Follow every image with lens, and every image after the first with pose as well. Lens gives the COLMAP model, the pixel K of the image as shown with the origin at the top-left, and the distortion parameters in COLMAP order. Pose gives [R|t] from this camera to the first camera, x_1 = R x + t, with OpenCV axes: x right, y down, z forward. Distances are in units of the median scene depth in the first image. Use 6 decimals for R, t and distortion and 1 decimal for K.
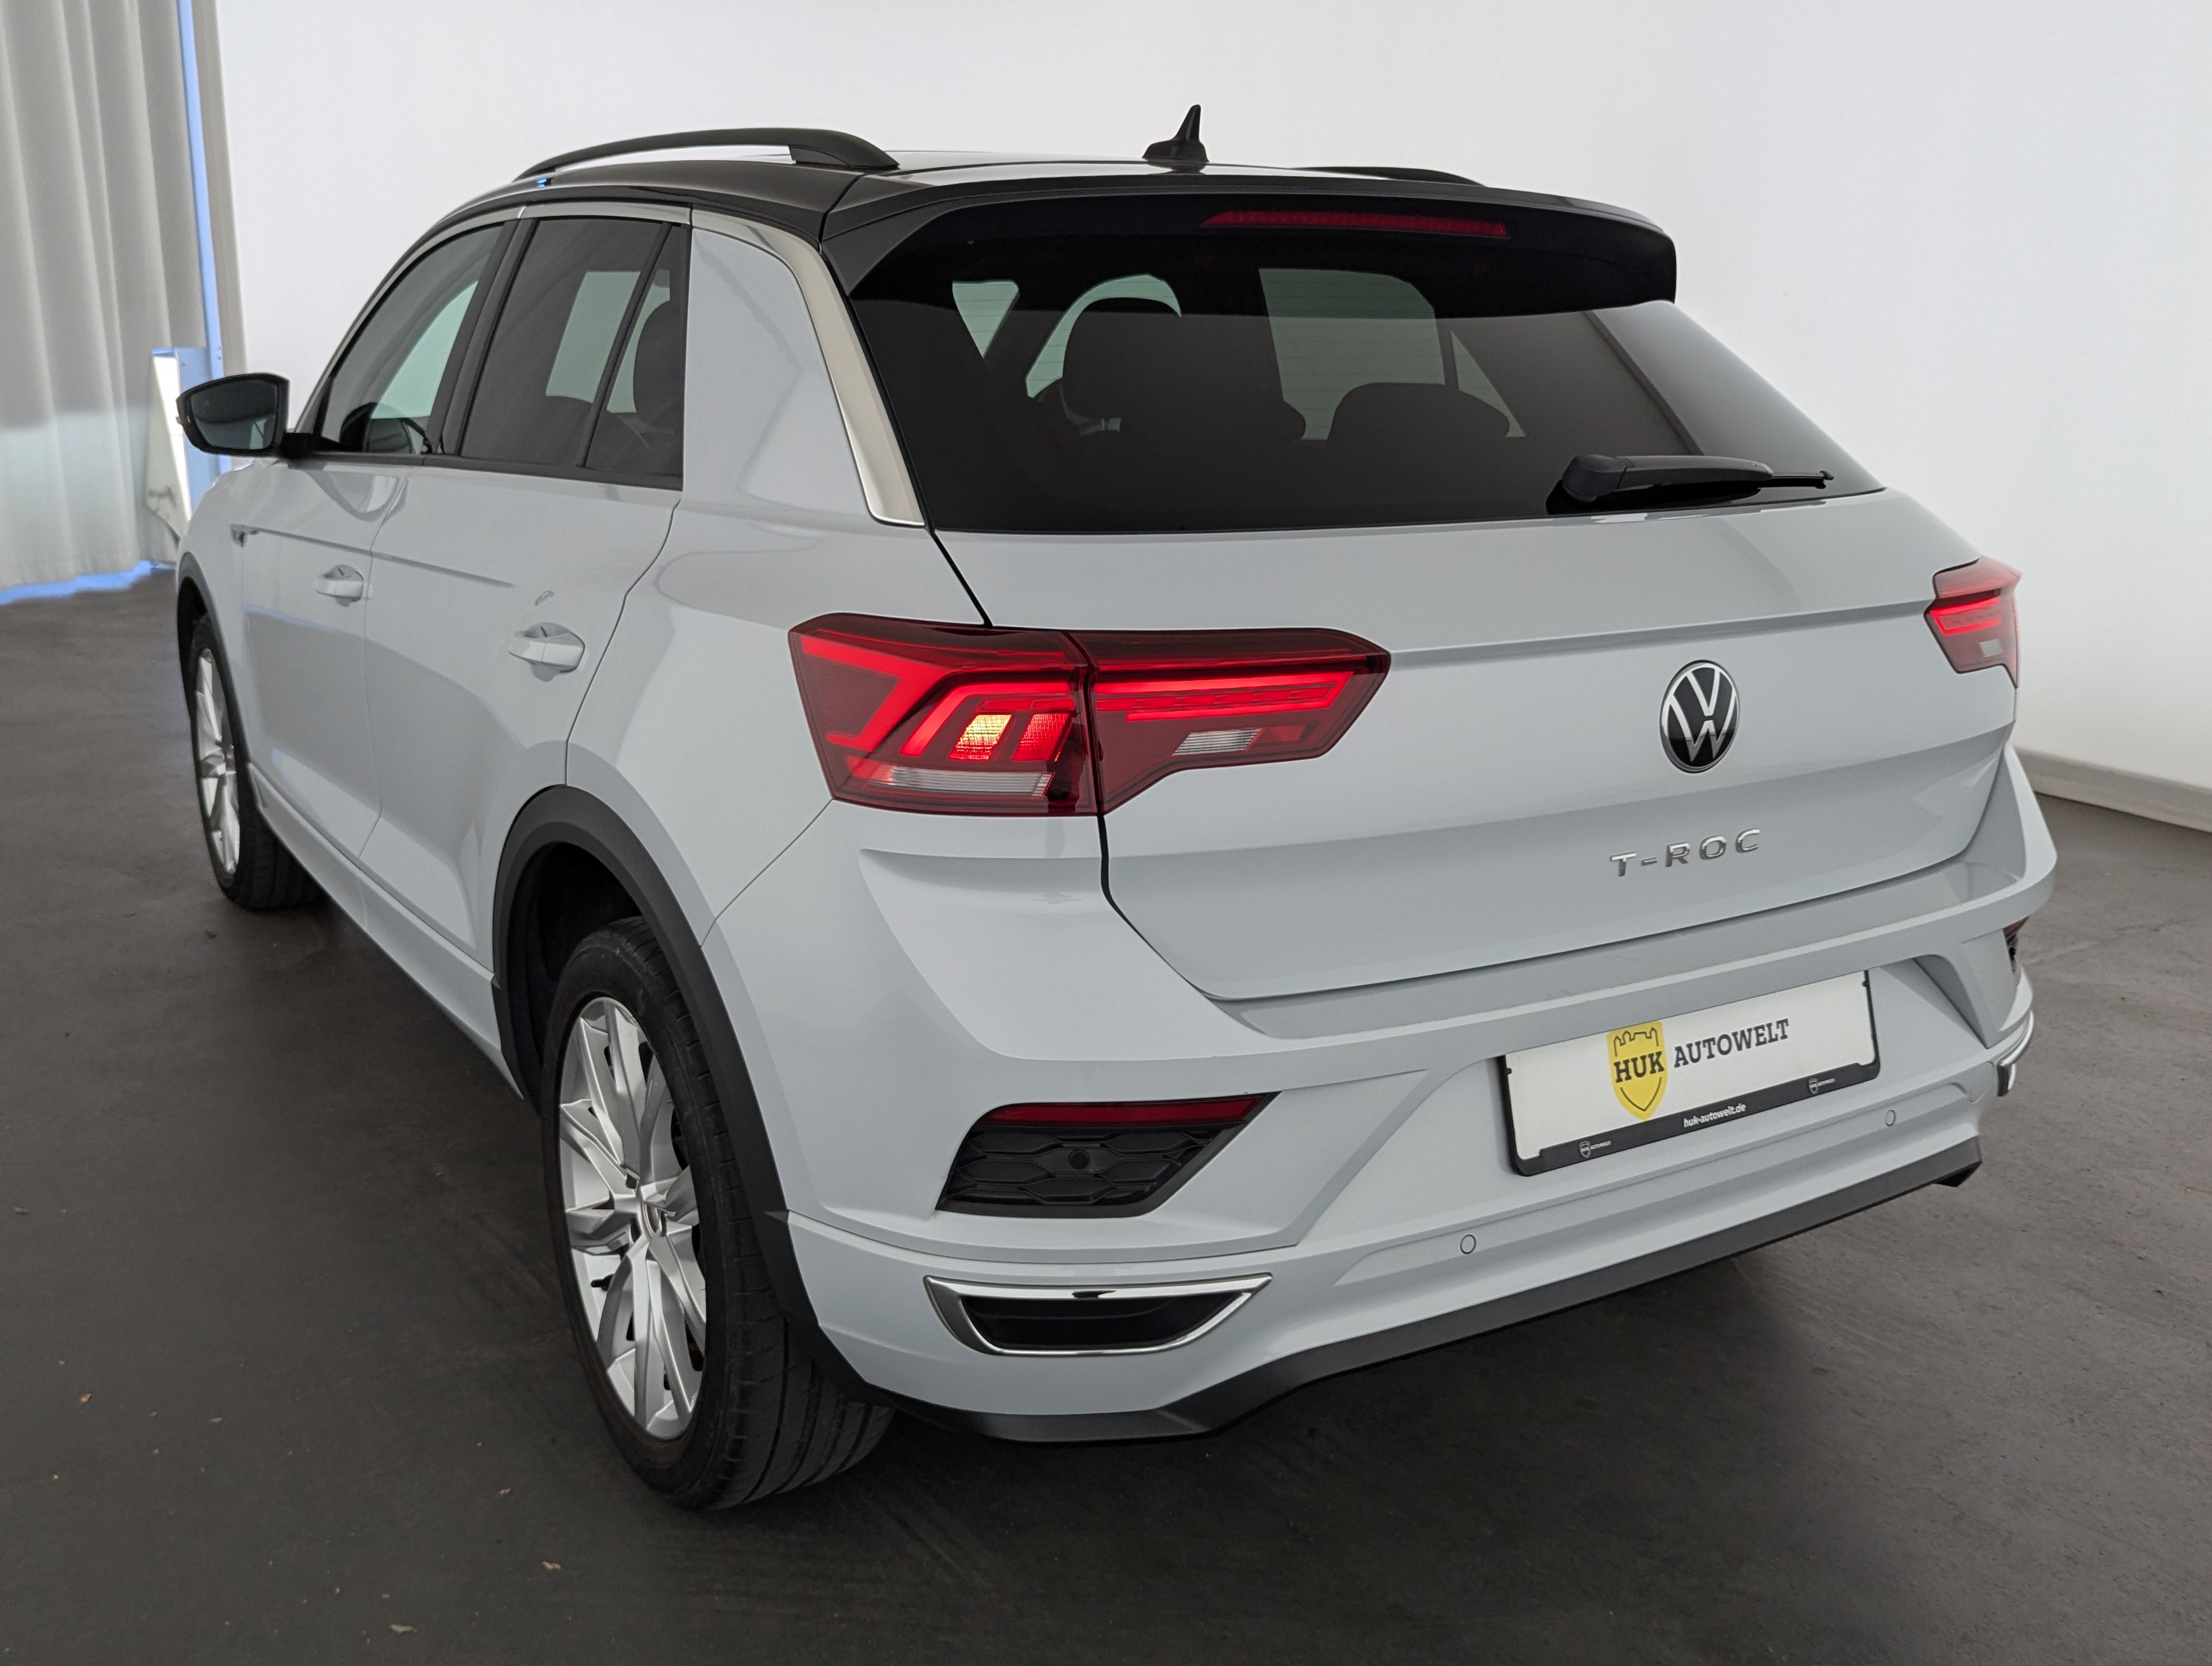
lens RADIAL K [[2312.7, 0, 1106.0], [0, 2312.7, 833.0], [0, 0, 1]] dist [-0.000976, -0.015135]
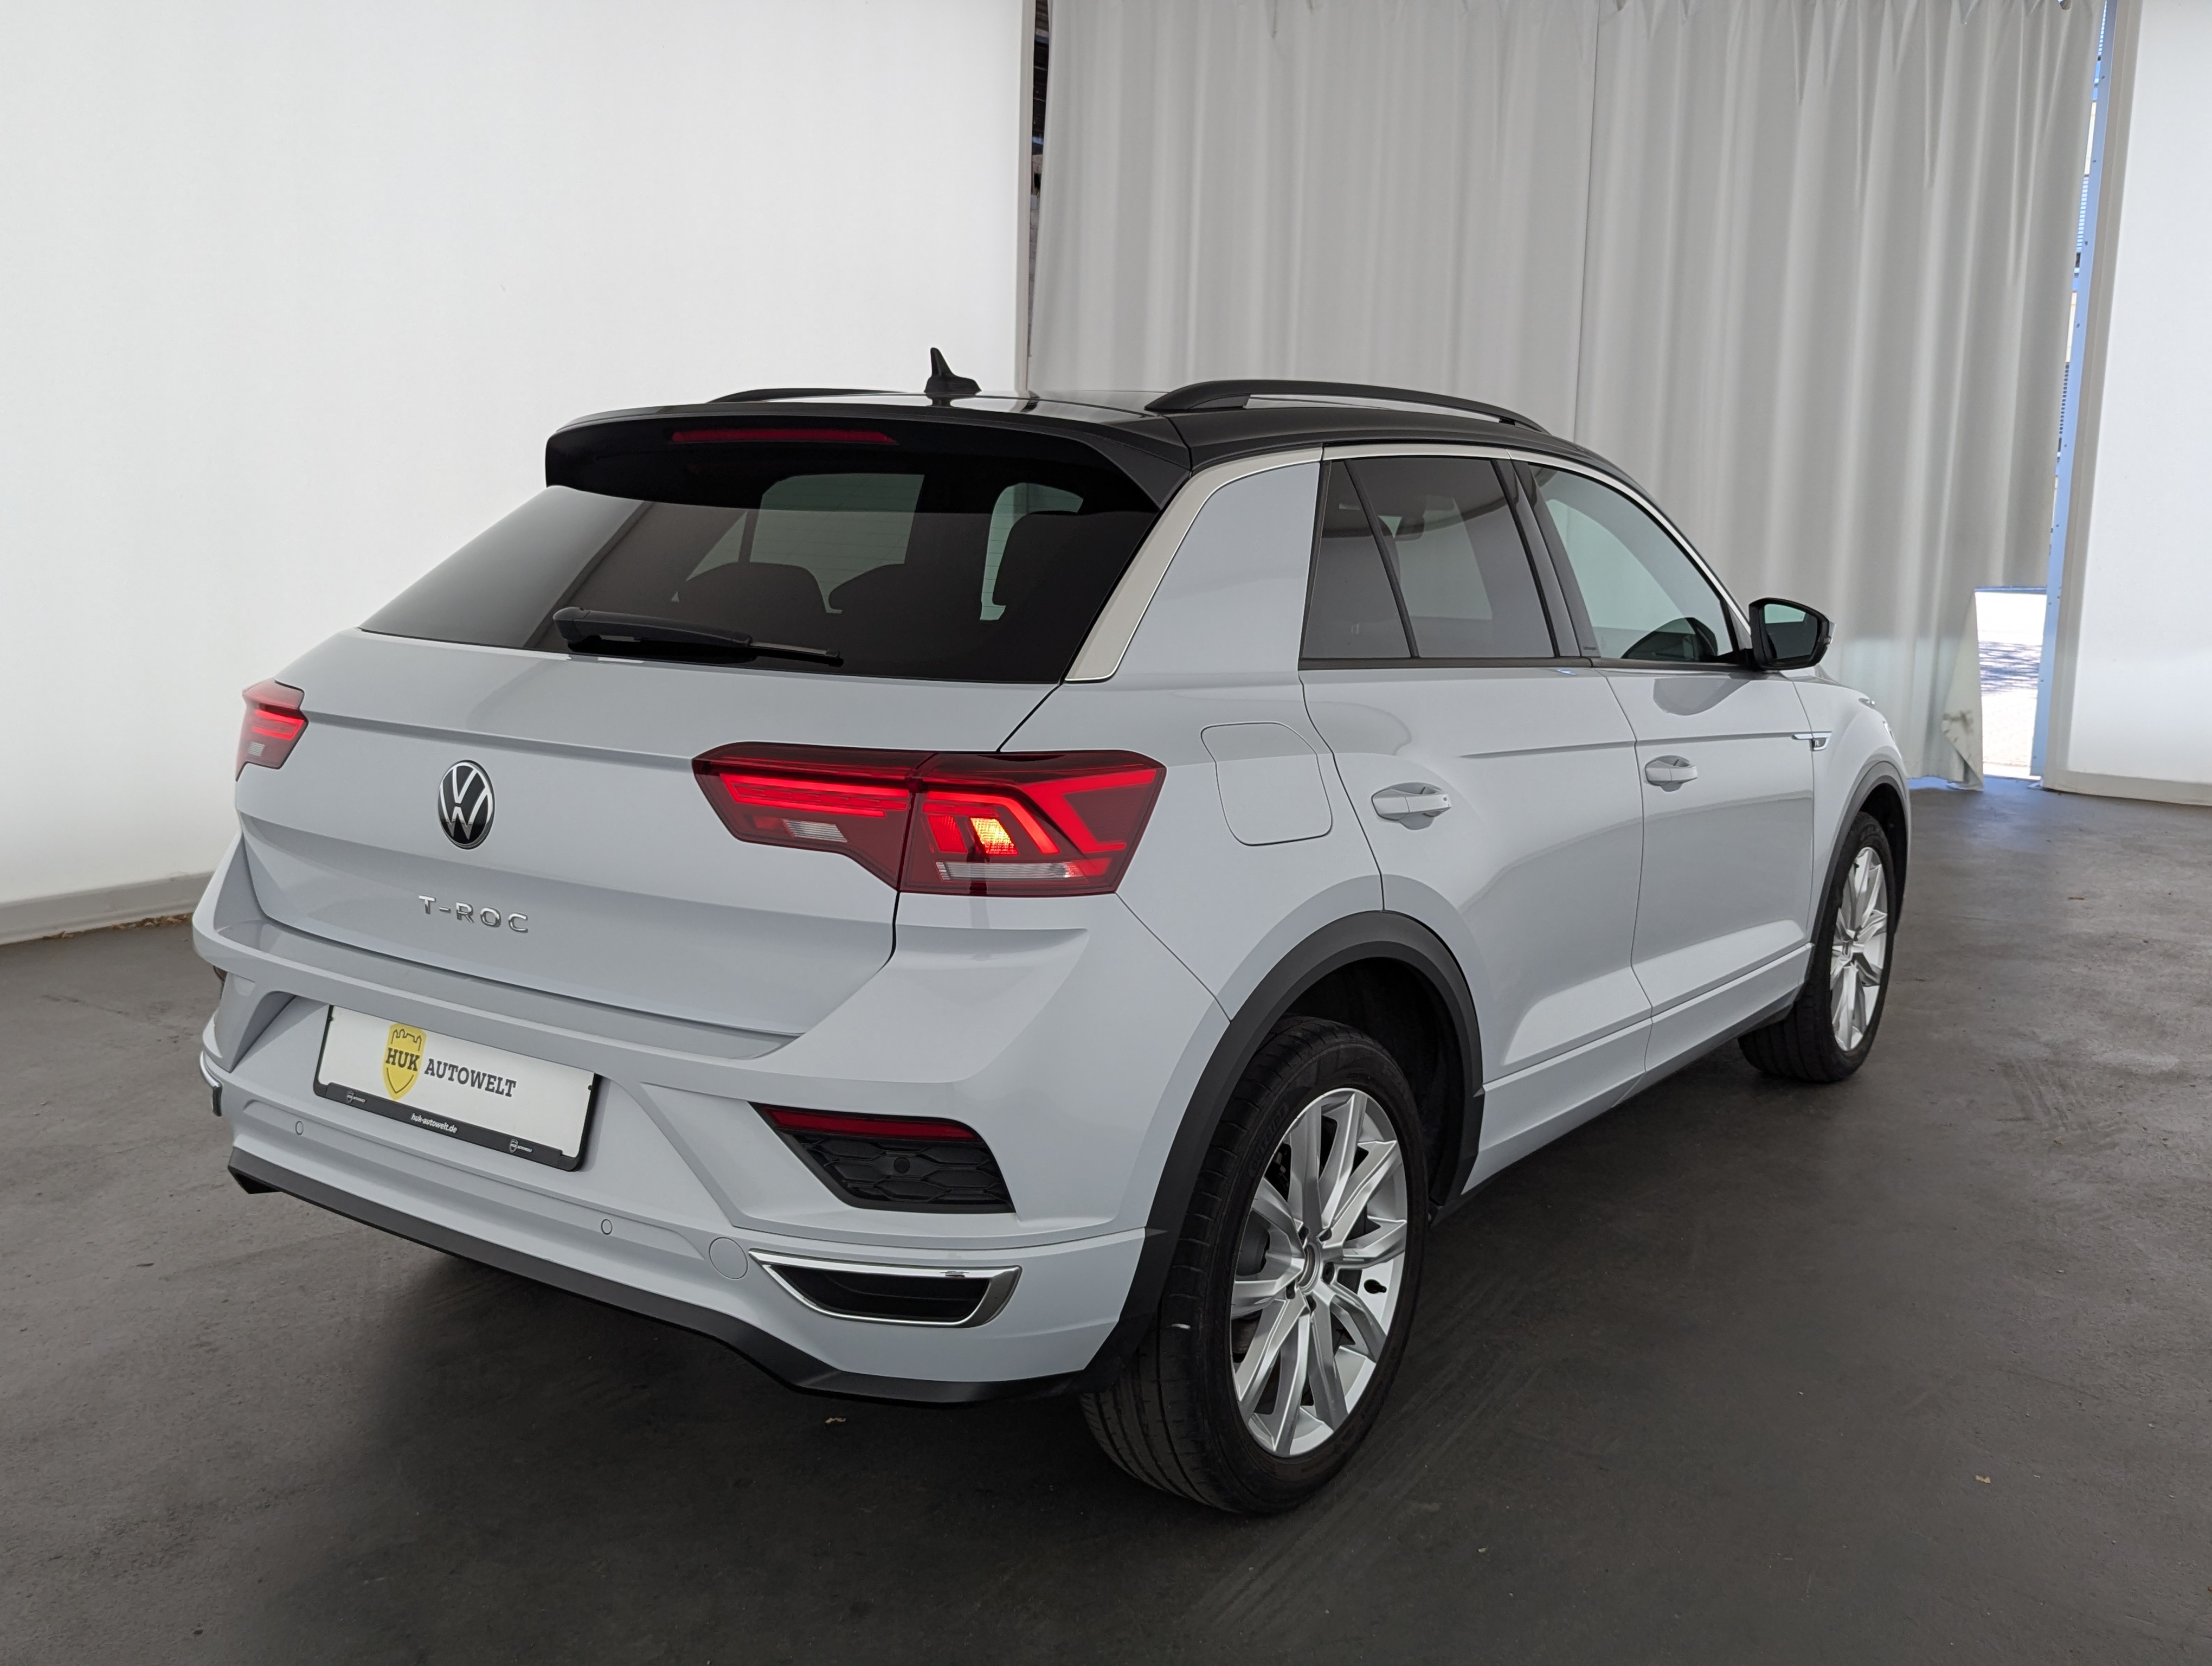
lens RADIAL K [[2149.2, 0, 1141.7], [0, 2149.2, 808.6], [0, 0, 1]] dist [0.059170, -0.187887]
pose [[0.339953, 0.128292, -0.931651, 1.468027], [-0.240763, 0.969510, 0.045652, -0.189193], [0.909101, 0.208788, 0.360475, 0.899387]]
